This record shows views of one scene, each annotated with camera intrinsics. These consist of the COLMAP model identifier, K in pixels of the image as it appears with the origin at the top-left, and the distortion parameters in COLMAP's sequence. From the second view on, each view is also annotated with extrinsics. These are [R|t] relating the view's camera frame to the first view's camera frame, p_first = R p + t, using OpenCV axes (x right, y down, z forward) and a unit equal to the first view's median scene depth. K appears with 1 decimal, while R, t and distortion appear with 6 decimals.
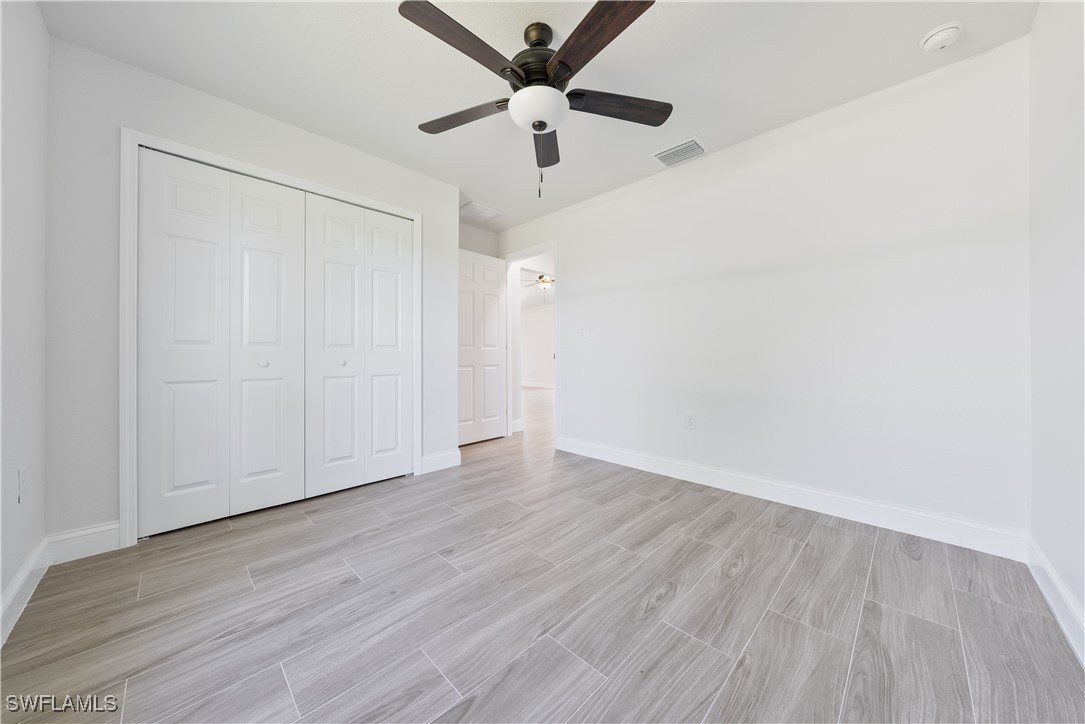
lens RADIAL K [[369.2, 0, 544.3], [0, 369.2, 361.0], [0, 0, 1]] dist [-0.004106, 0.000171]
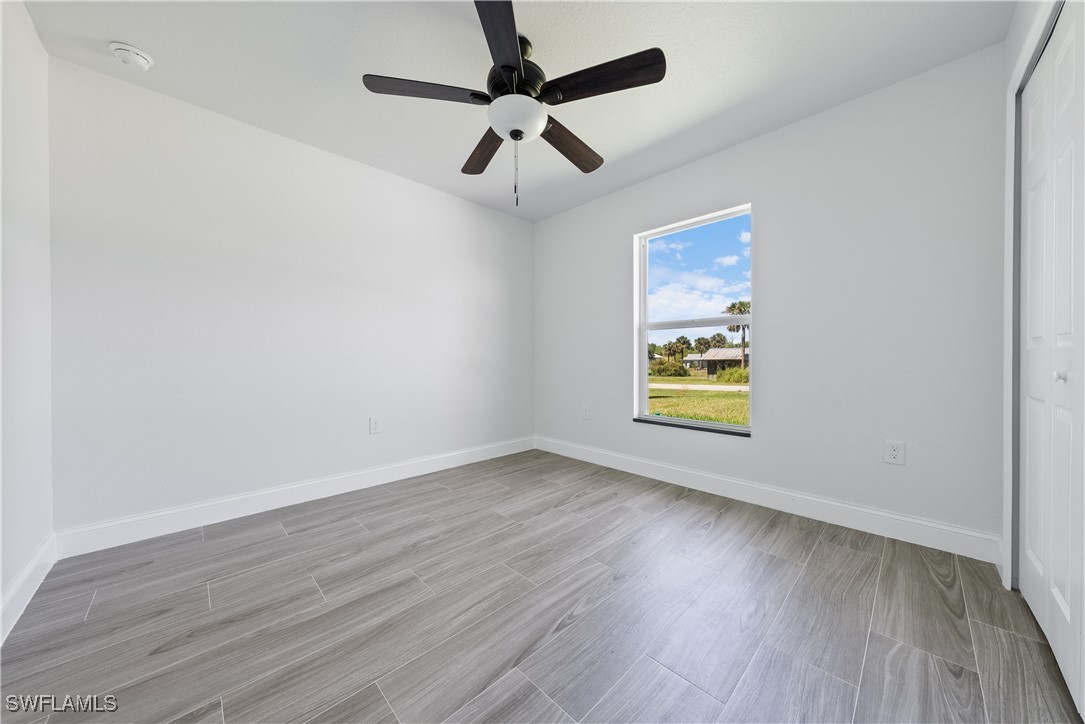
lens RADIAL K [[369.2, 0, 544.3], [0, 369.2, 361.0], [0, 0, 1]] dist [-0.004106, 0.000171]
pose [[-0.999917, 0.003375, 0.012432, -0.096557], [0.003632, 0.999780, 0.020652, -0.035466], [-0.012359, 0.020696, -0.999709, 1.979969]]
